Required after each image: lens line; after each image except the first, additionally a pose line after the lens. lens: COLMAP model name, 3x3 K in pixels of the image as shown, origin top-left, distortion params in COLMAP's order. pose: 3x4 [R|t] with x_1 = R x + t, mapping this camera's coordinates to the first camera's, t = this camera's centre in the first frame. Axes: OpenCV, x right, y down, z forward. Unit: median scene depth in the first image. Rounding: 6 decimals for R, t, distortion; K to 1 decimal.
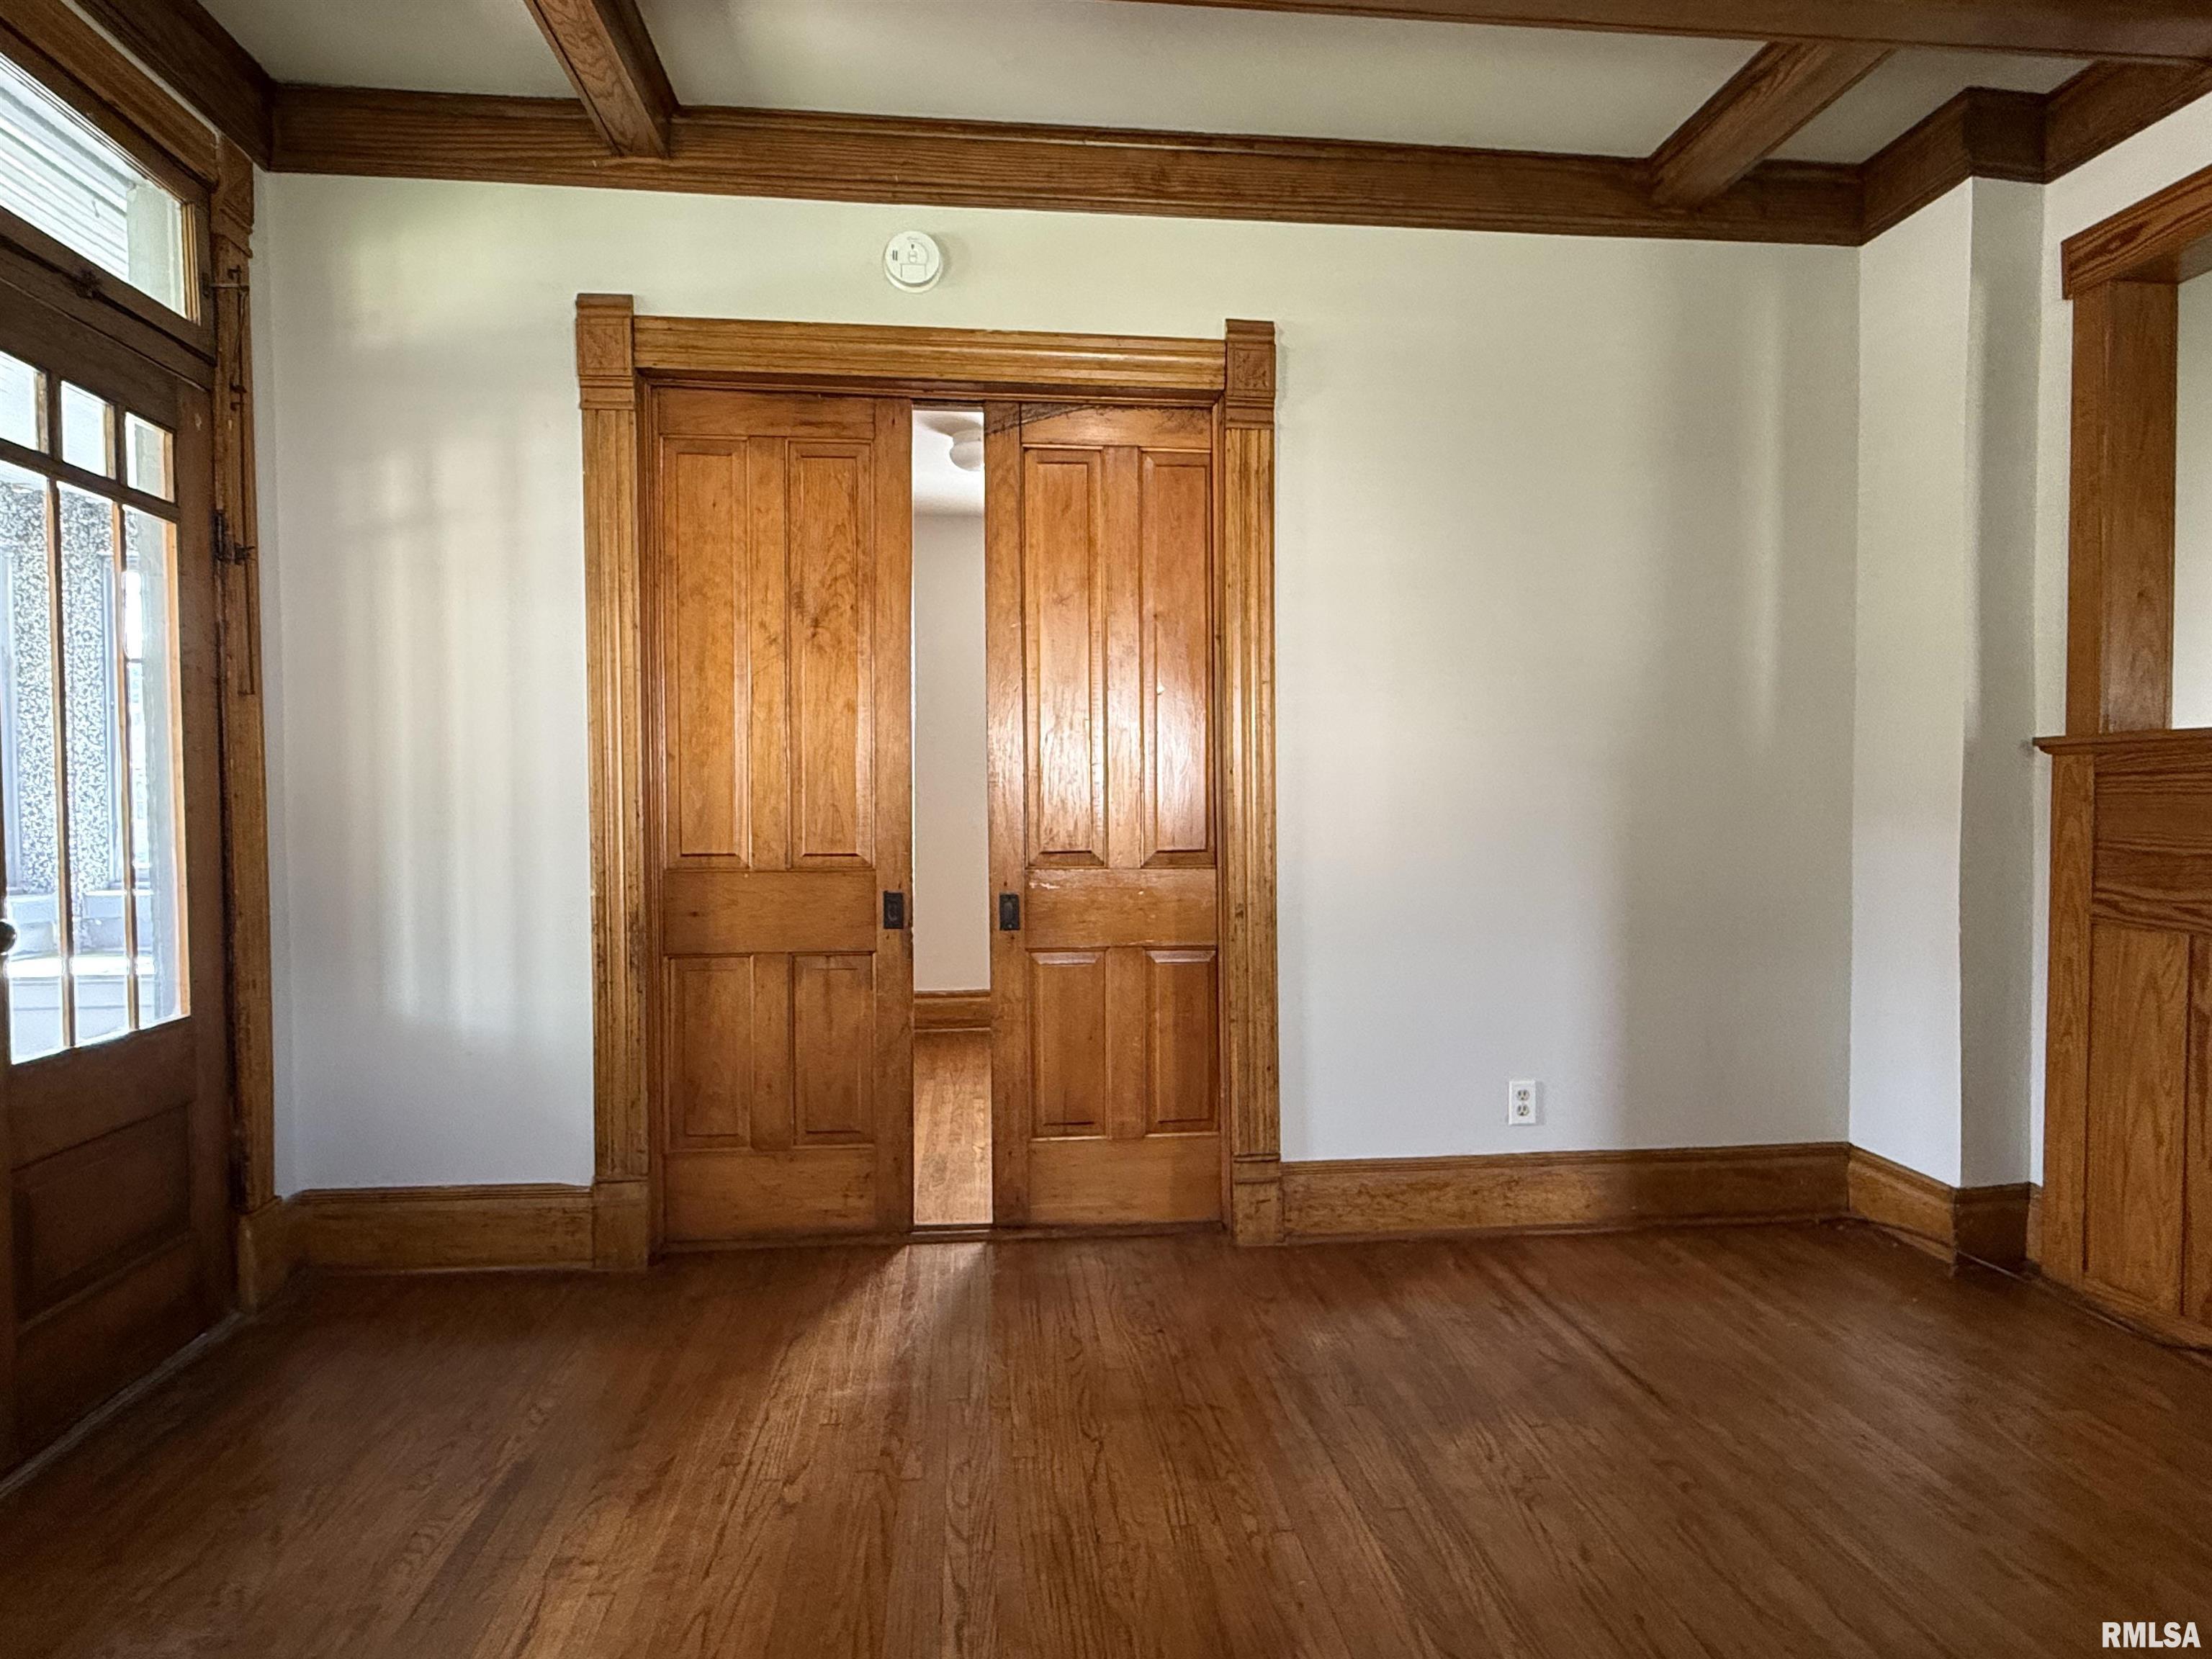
lens RADIAL K [[1247.2, 0, 1108.9], [0, 1247.2, 844.0], [0, 0, 1]] dist [0.002618, 0.000041]
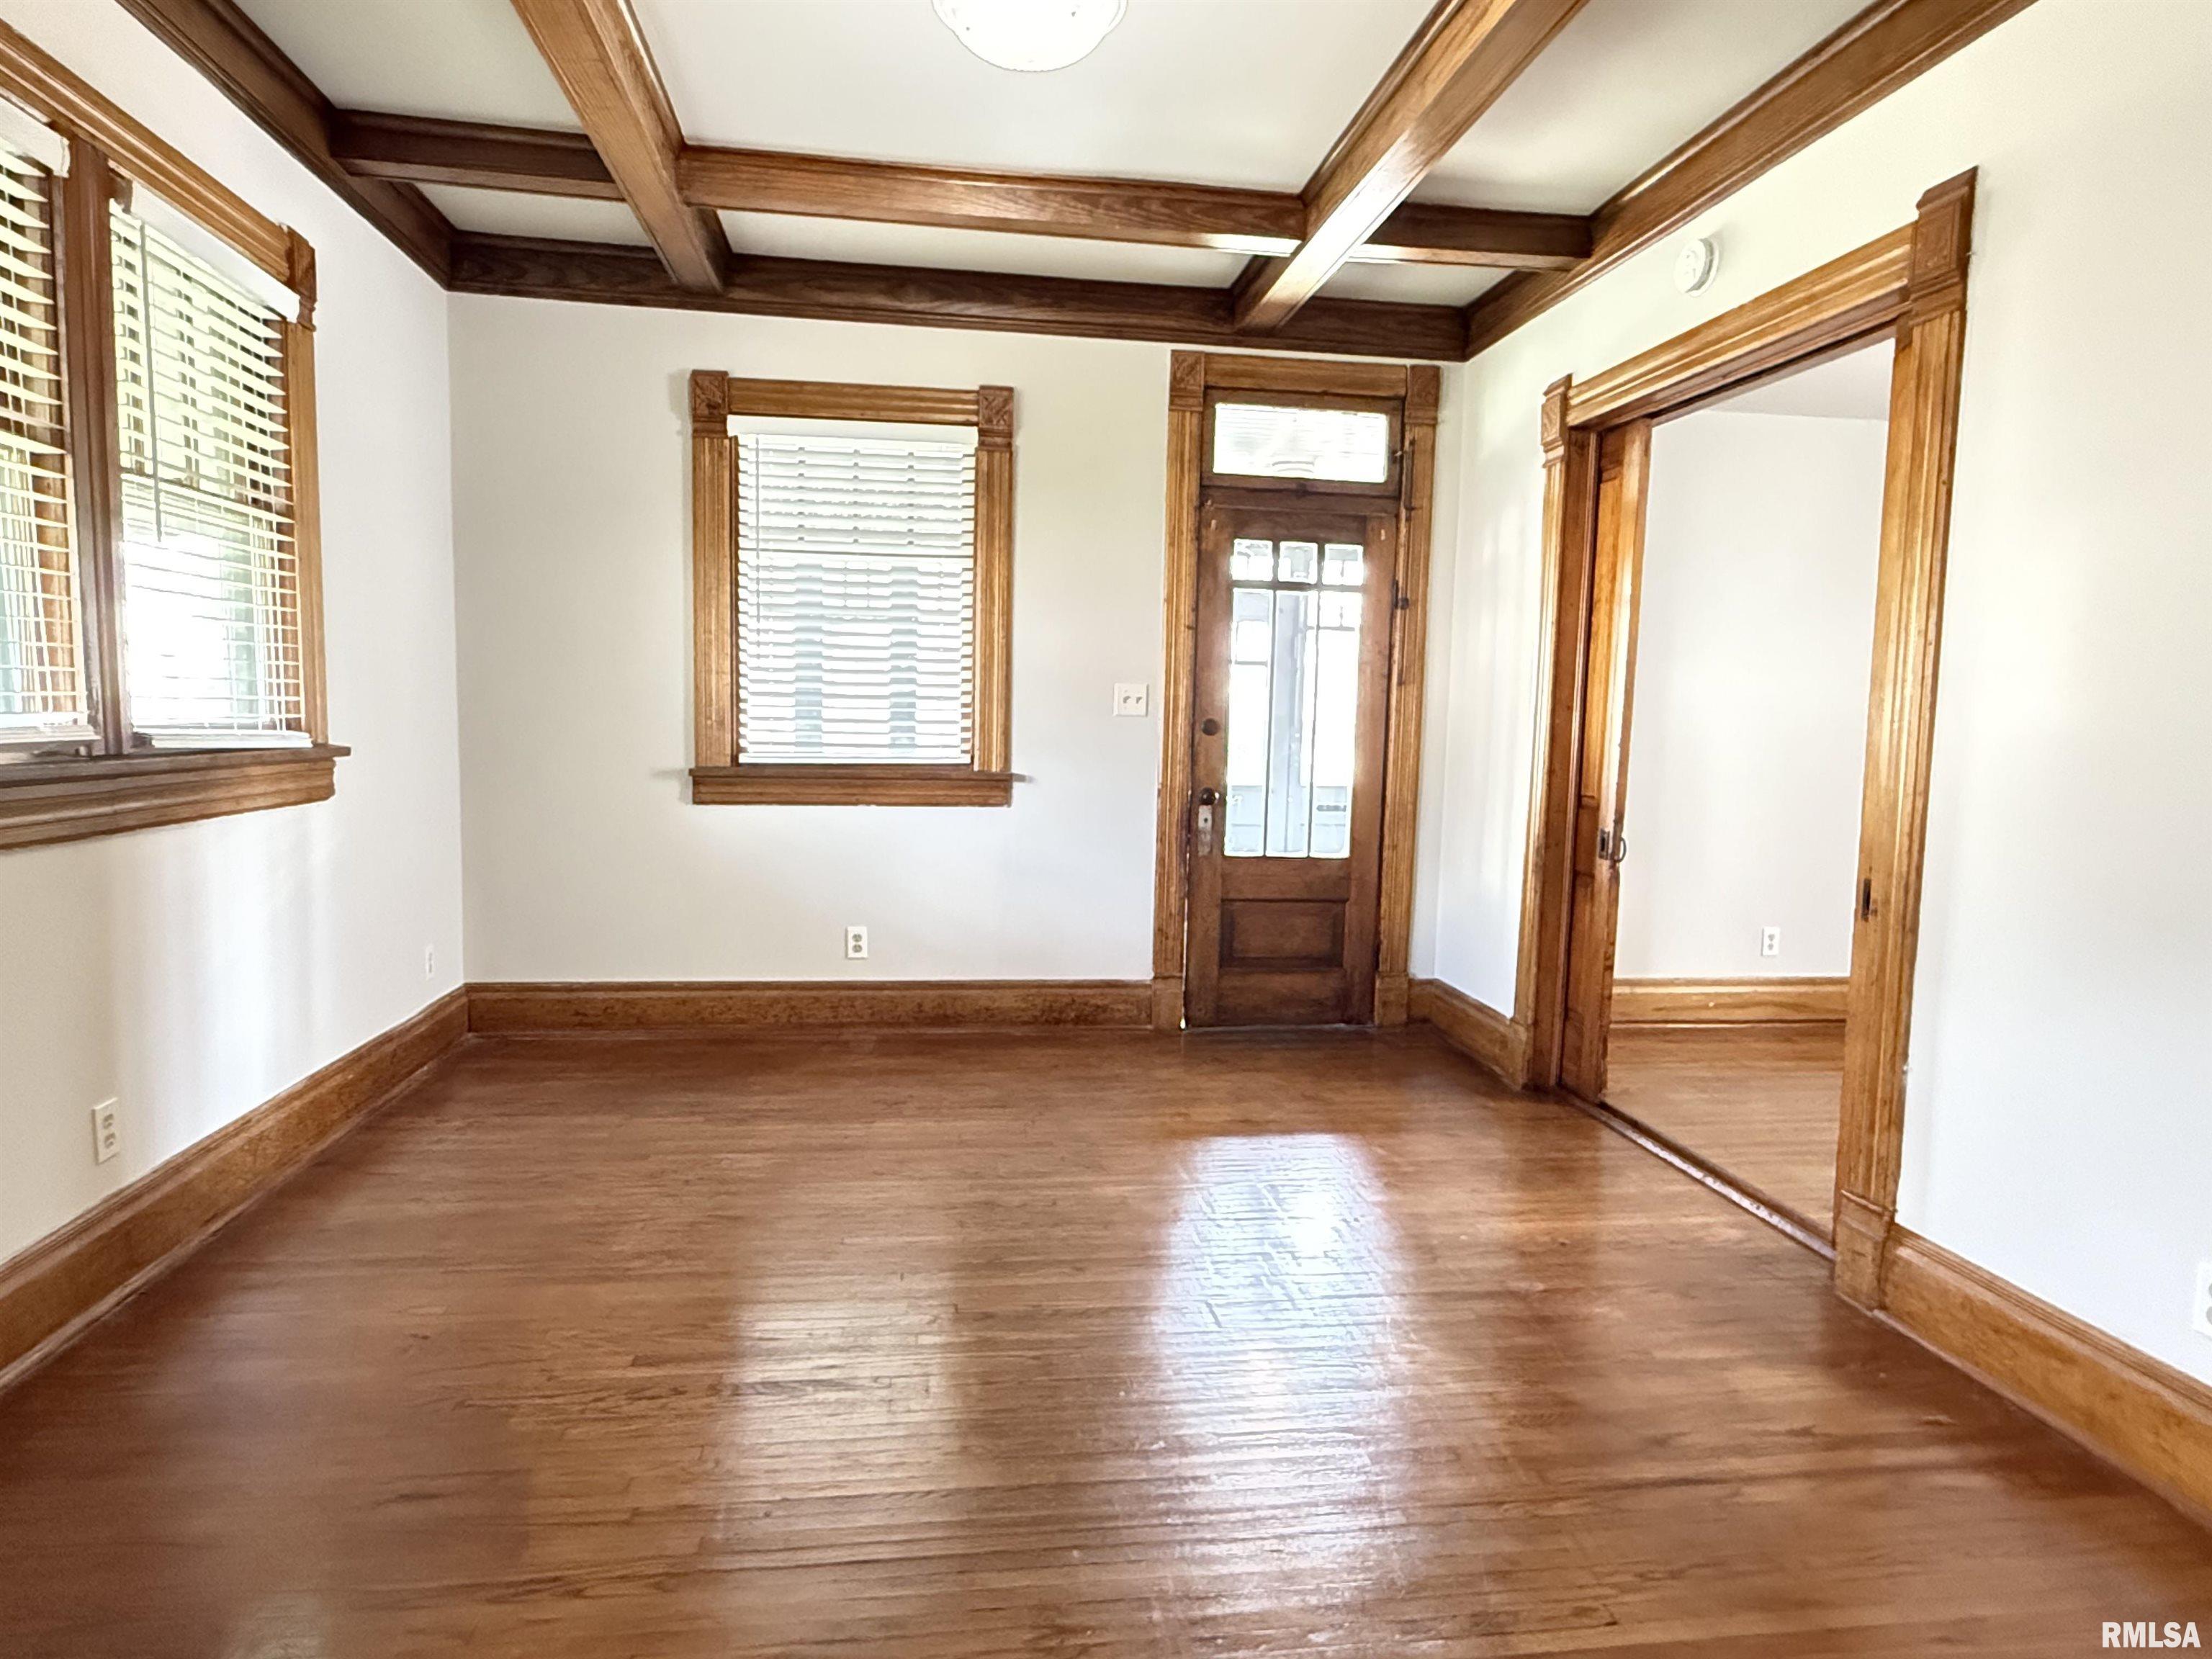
lens RADIAL K [[1247.2, 0, 1108.9], [0, 1247.2, 844.0], [0, 0, 1]] dist [0.002618, 0.000041]
pose [[0.038821, 0.106885, -0.993513, 0.972027], [-0.061552, 0.992630, 0.104385, -0.048122], [0.997349, 0.057100, 0.045114, 0.468348]]
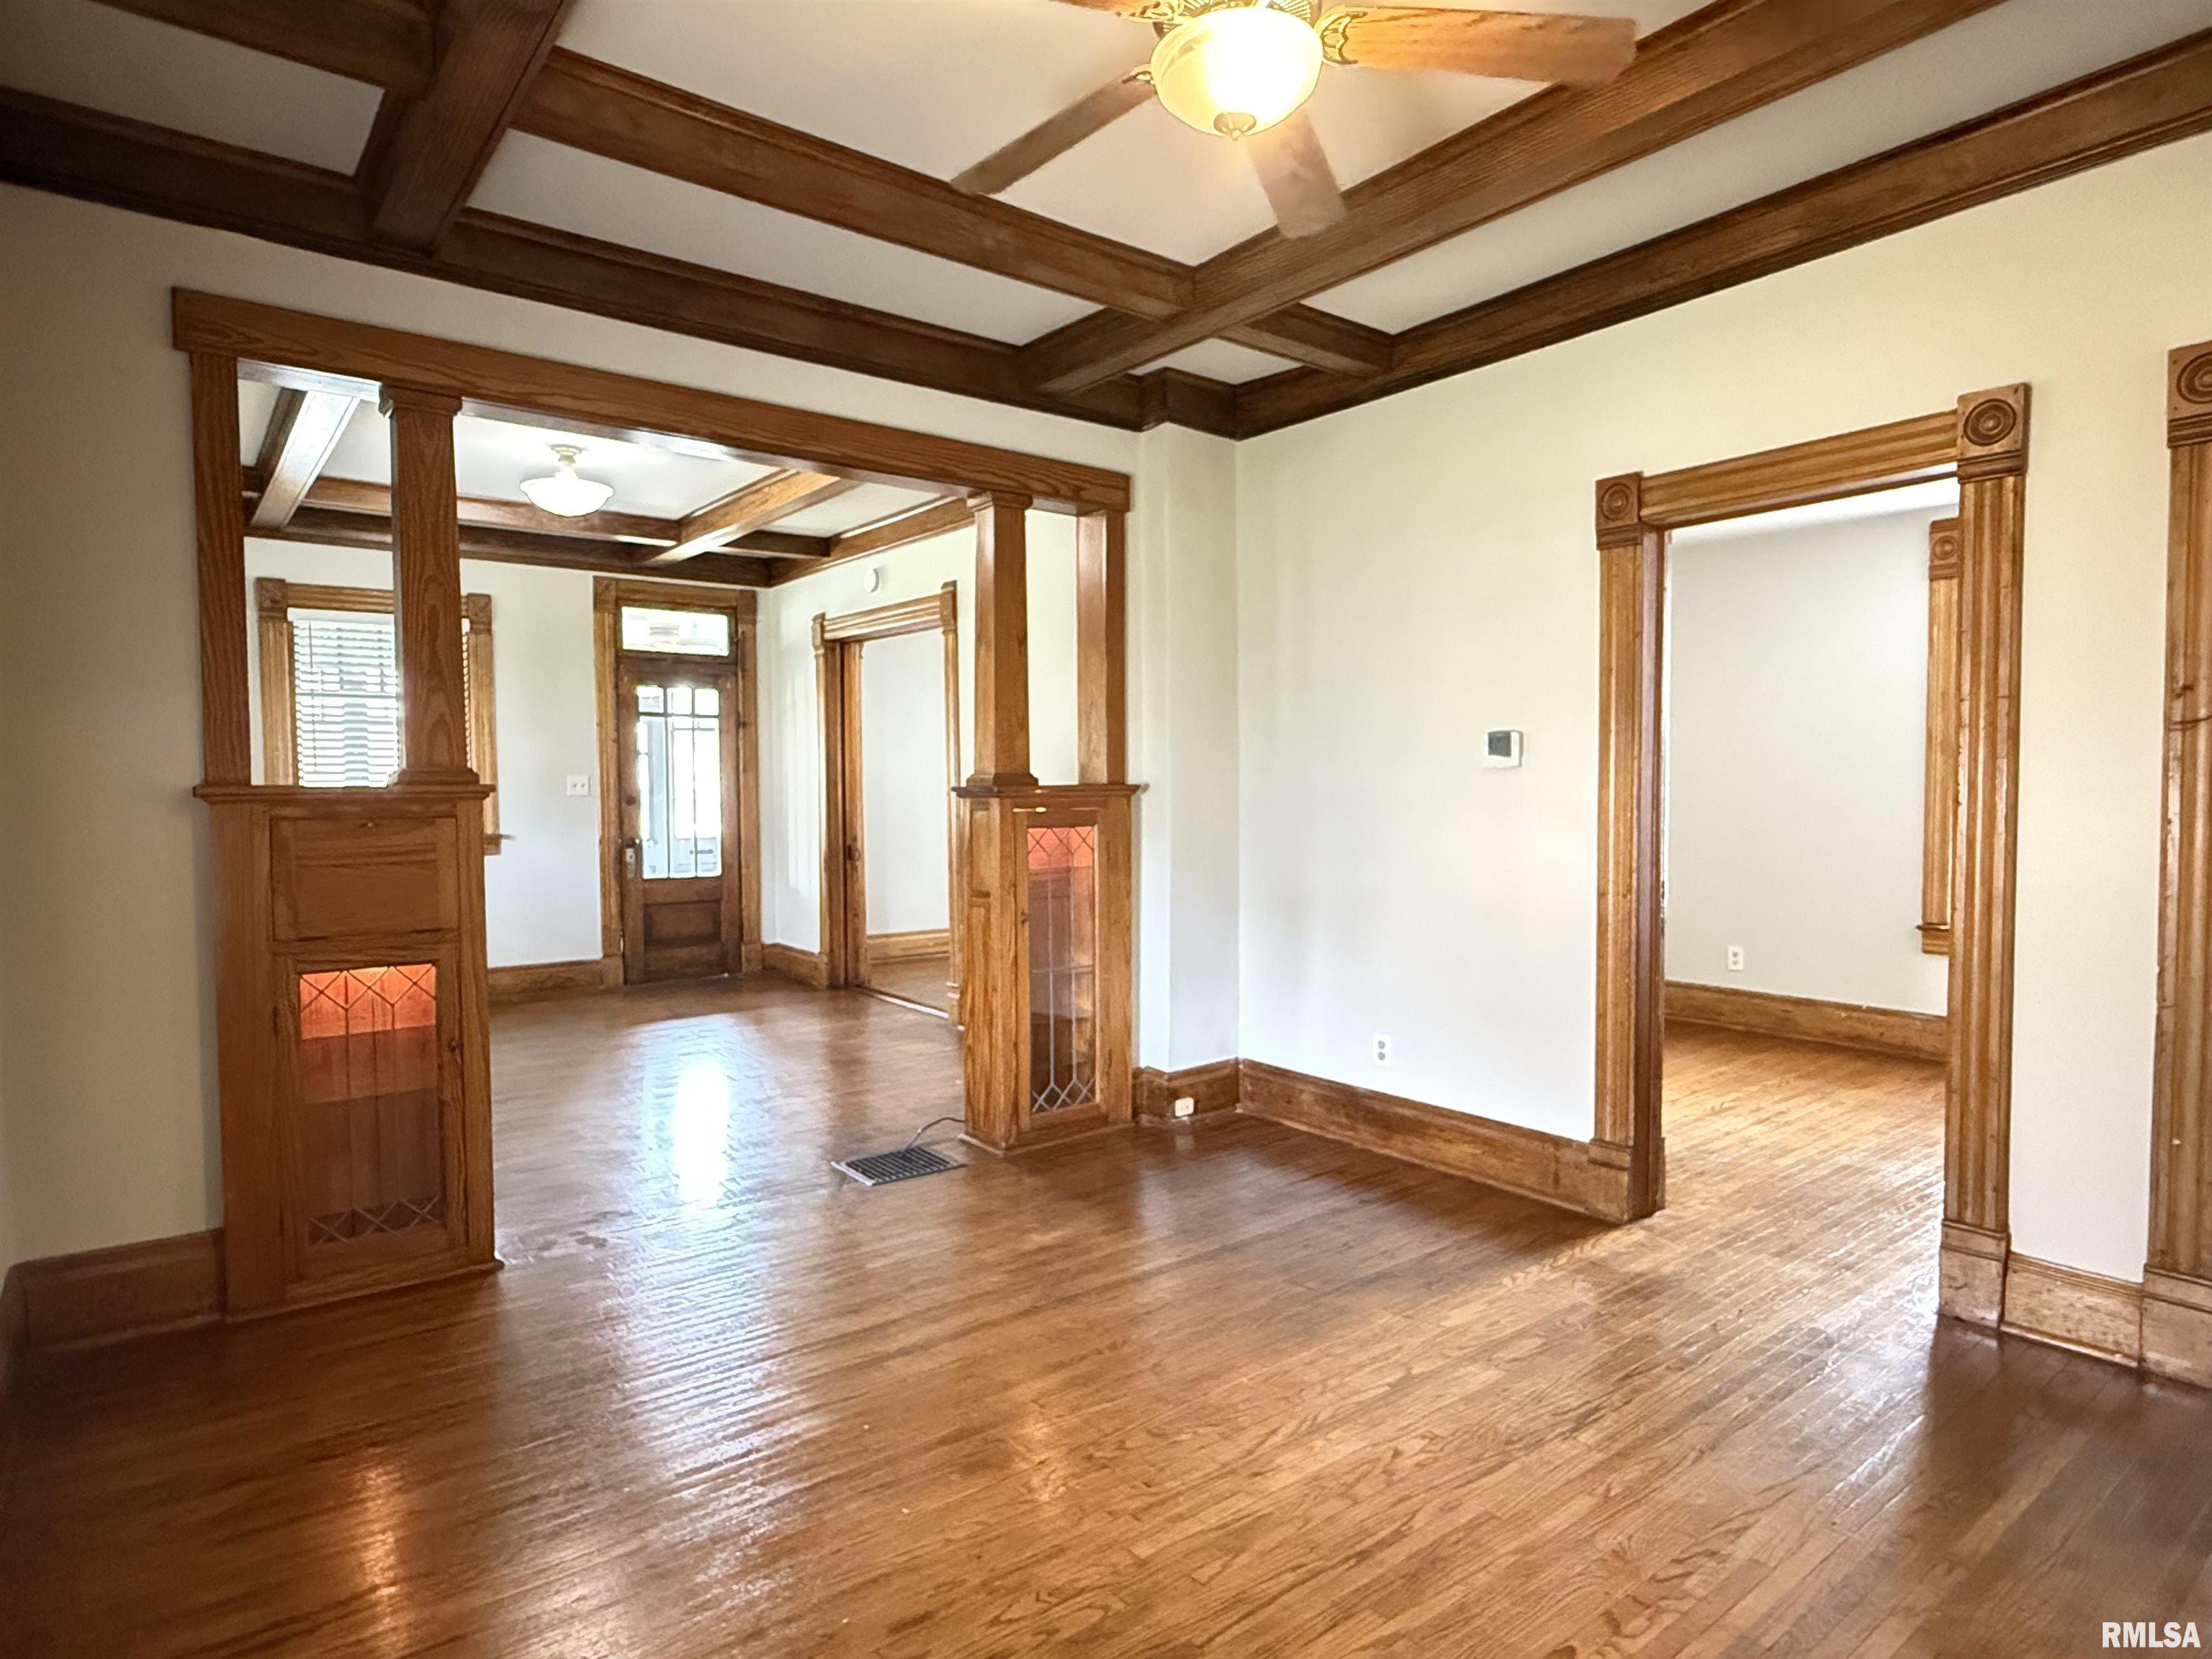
lens RADIAL K [[1220.3, 0, 1083.4], [0, 1220.3, 837.5], [0, 0, 1]] dist [0.001609, 0.000243]
pose [[0.516995, 0.040939, -0.855009, 2.058039], [-0.029244, 0.999117, 0.030156, -0.065274], [0.855489, 0.009413, 0.517736, 0.150896]]
